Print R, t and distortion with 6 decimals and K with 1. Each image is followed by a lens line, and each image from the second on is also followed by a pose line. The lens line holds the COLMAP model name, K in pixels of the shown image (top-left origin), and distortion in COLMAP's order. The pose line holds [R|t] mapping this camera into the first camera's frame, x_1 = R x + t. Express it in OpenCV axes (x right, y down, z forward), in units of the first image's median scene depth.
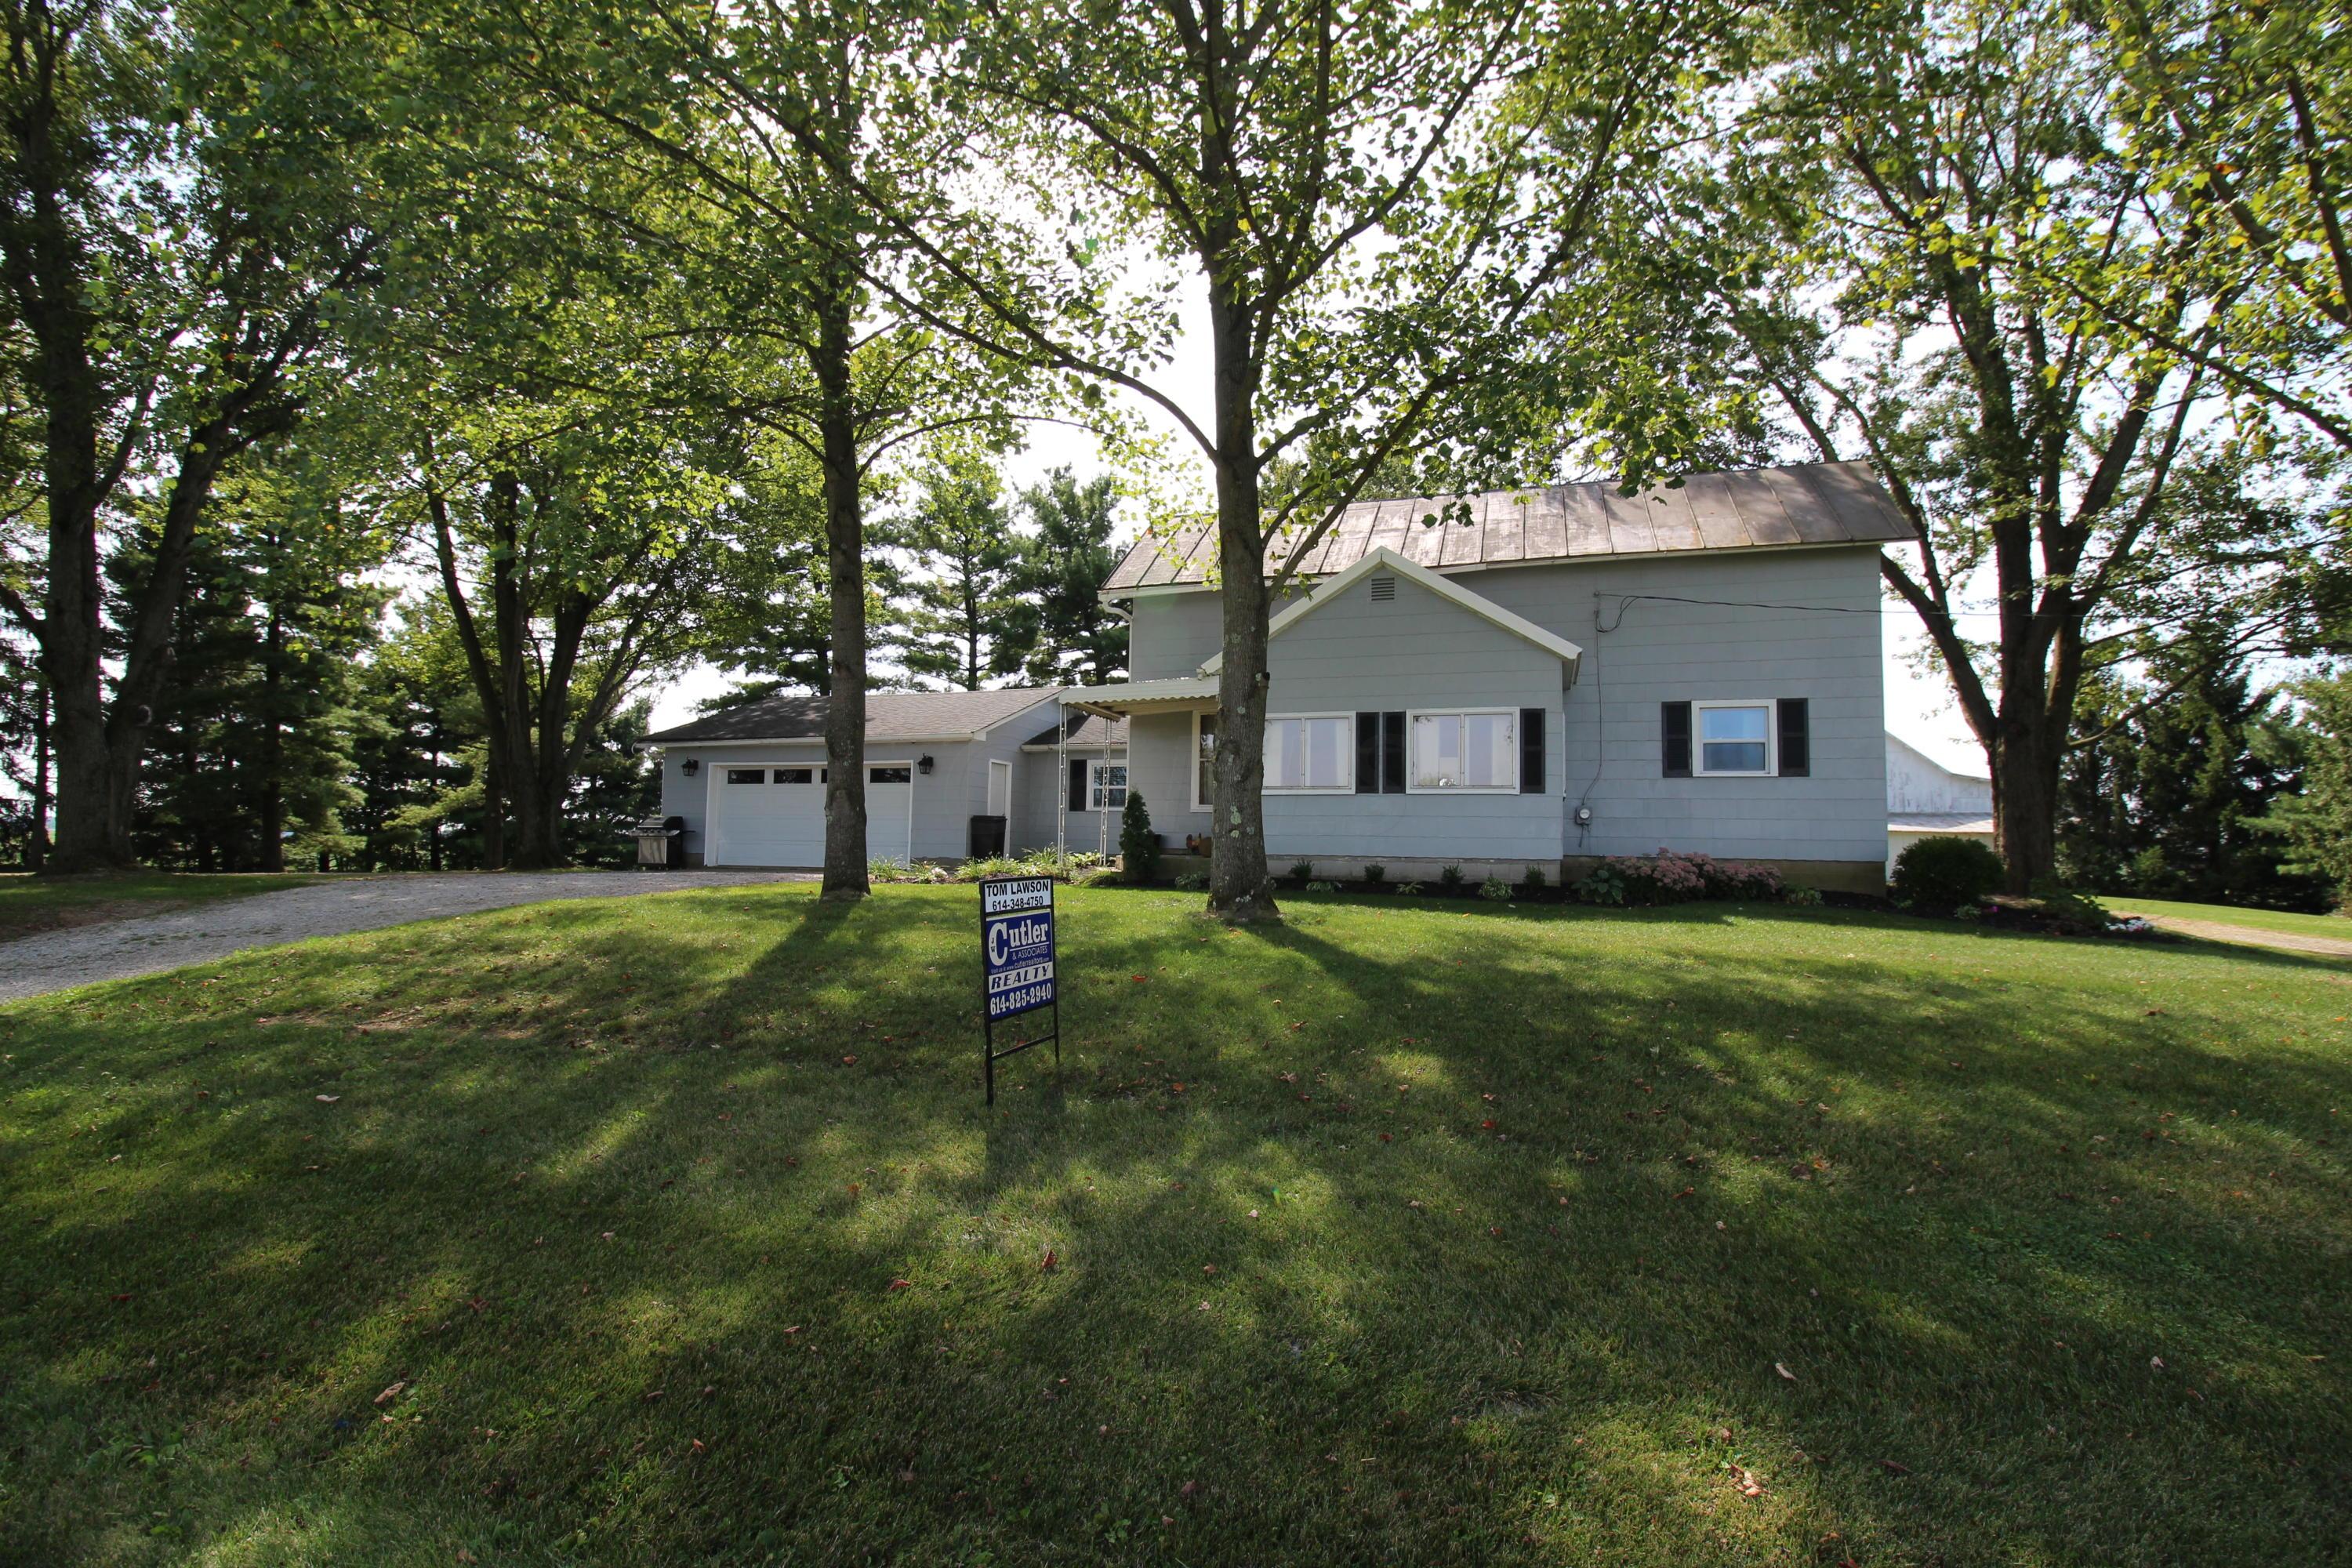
lens RADIAL K [[1064.0, 0, 1185.0], [0, 1064.0, 771.9], [0, 0, 1]] dist [-0.016265, -0.000565]
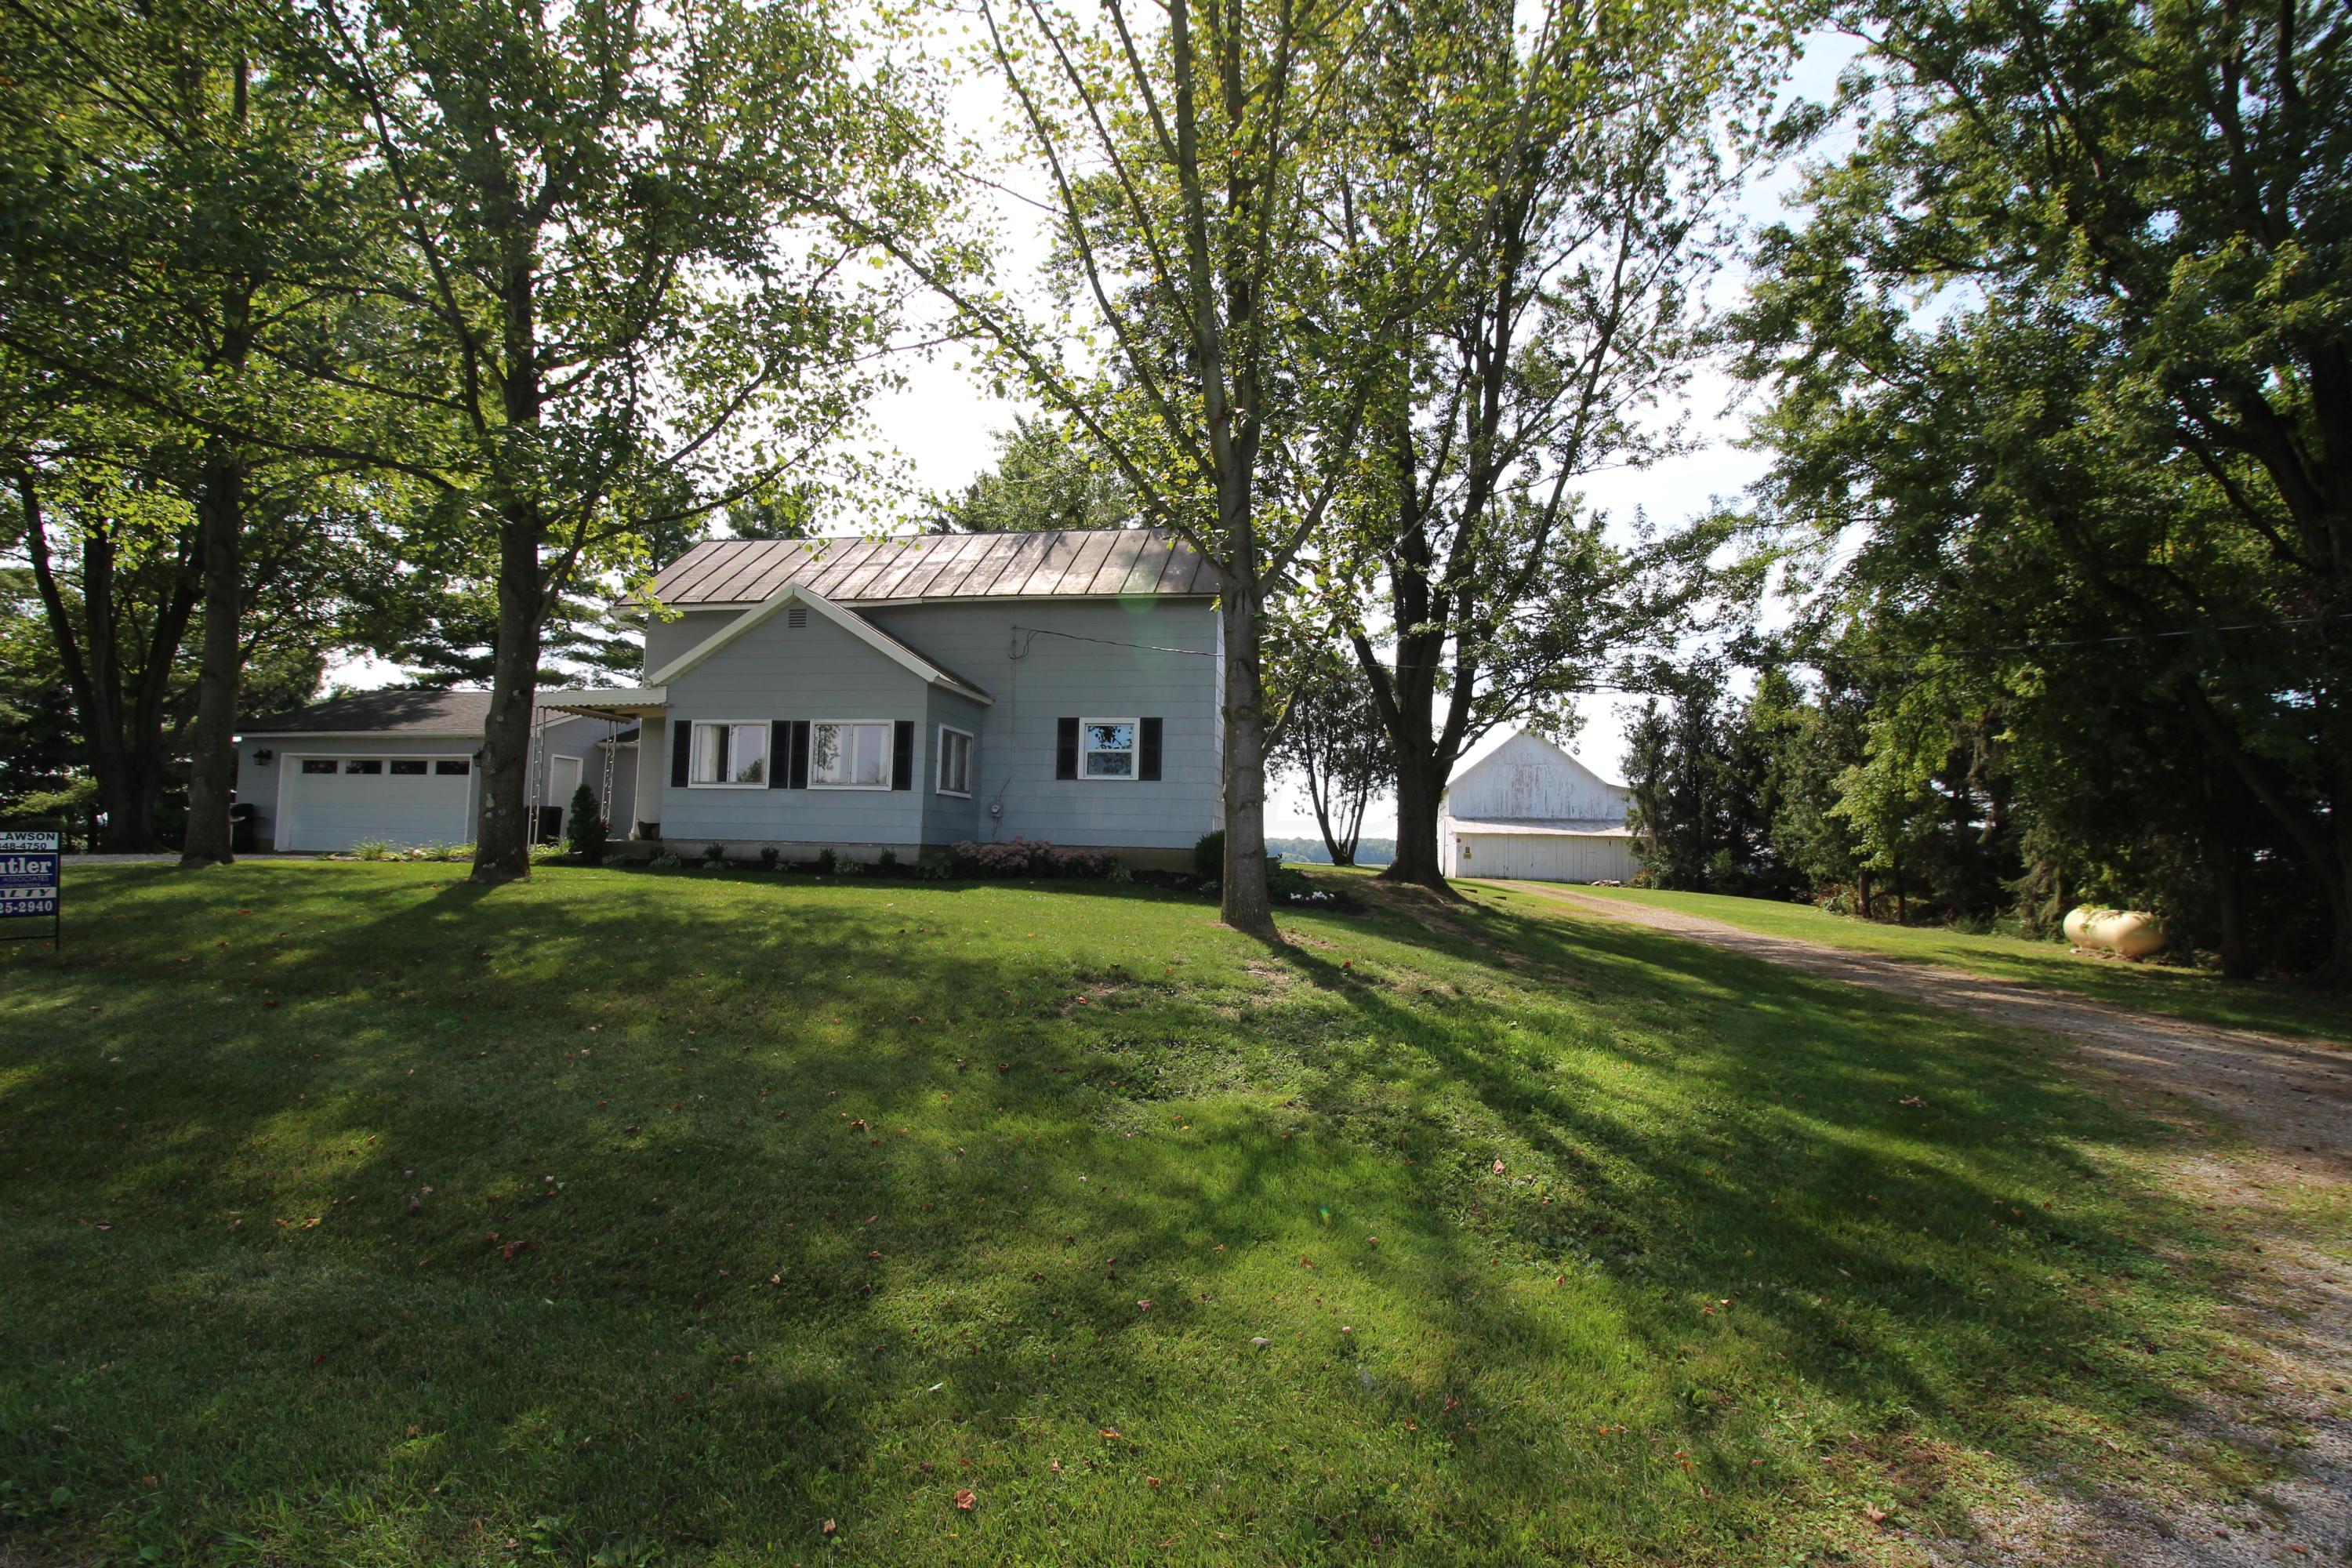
lens RADIAL K [[1064.0, 0, 1185.0], [0, 1064.0, 771.9], [0, 0, 1]] dist [-0.016265, -0.000565]
pose [[0.989839, 0.017752, 0.141078, 0.453343], [-0.017300, 0.999841, -0.004434, -0.000853], [-0.141134, 0.001948, 0.989989, -0.245702]]
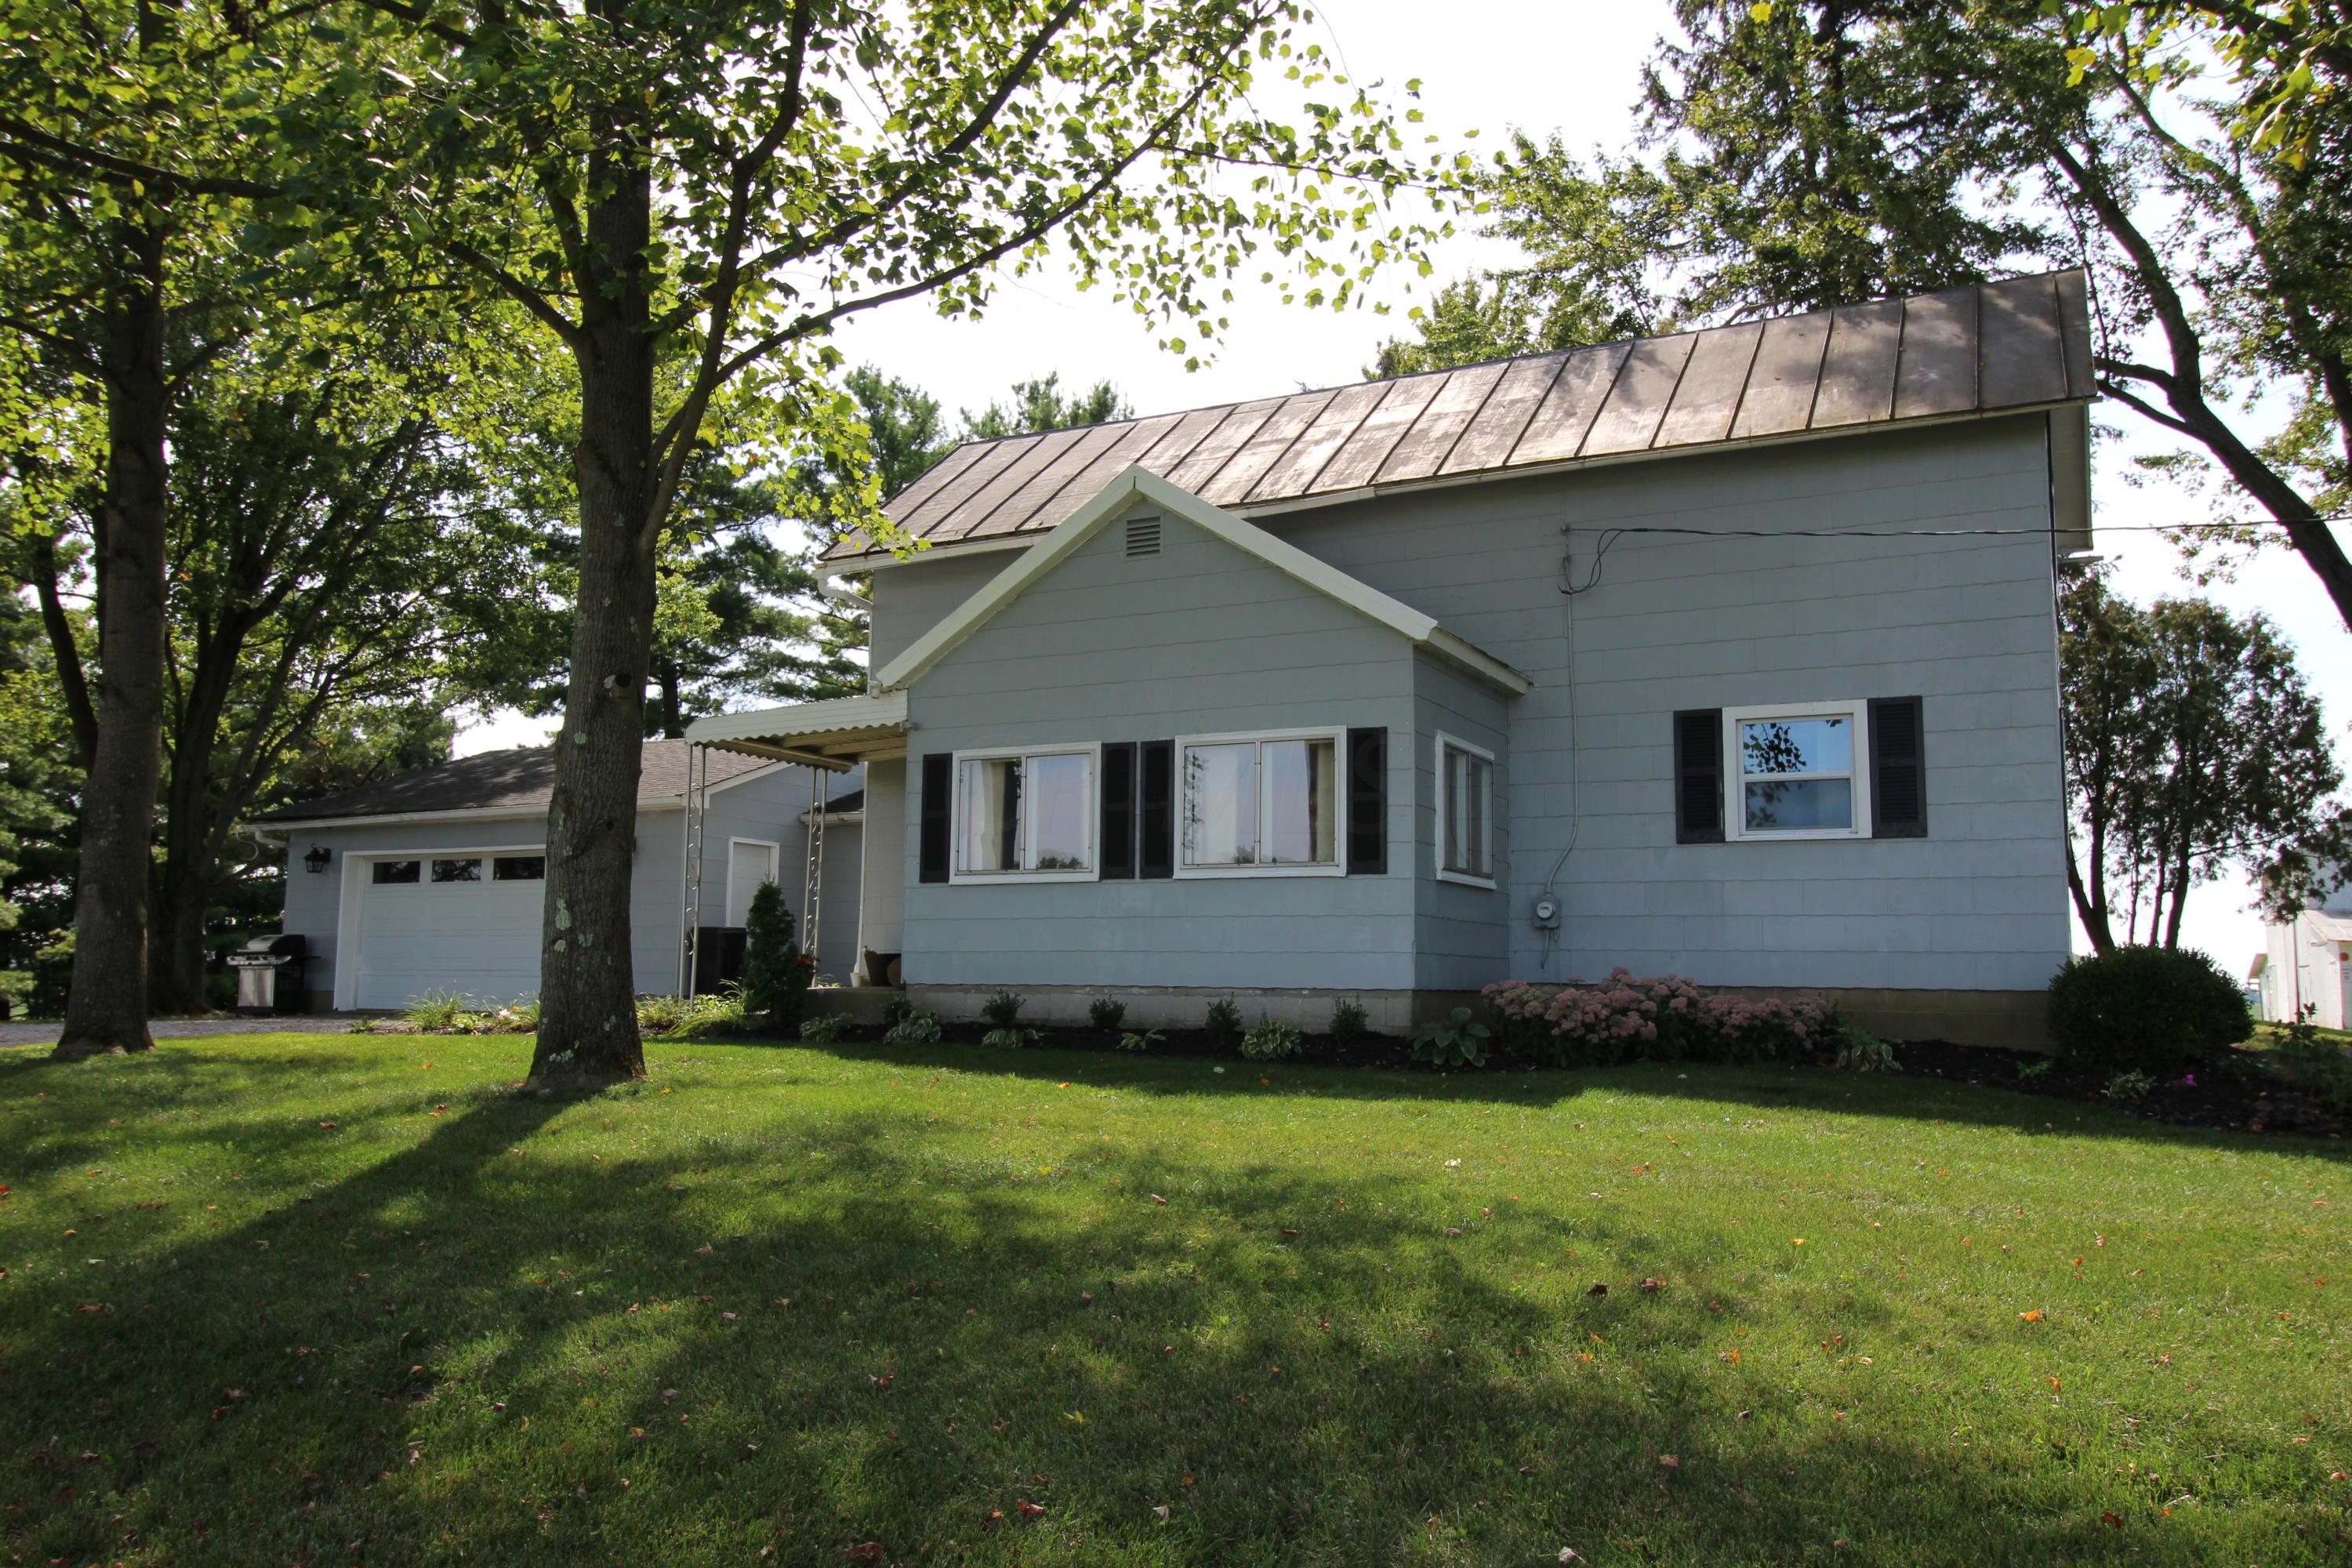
lens RADIAL K [[1688.7, 0, 1176.0], [0, 1688.7, 784.0], [0, 0, 1]] dist [0.016621, 0.001144]
pose [[0.987119, -0.023811, -0.158203, 0.352532], [0.016413, 0.998717, -0.047907, 0.012838], [0.159141, 0.044693, 0.986244, 0.071291]]
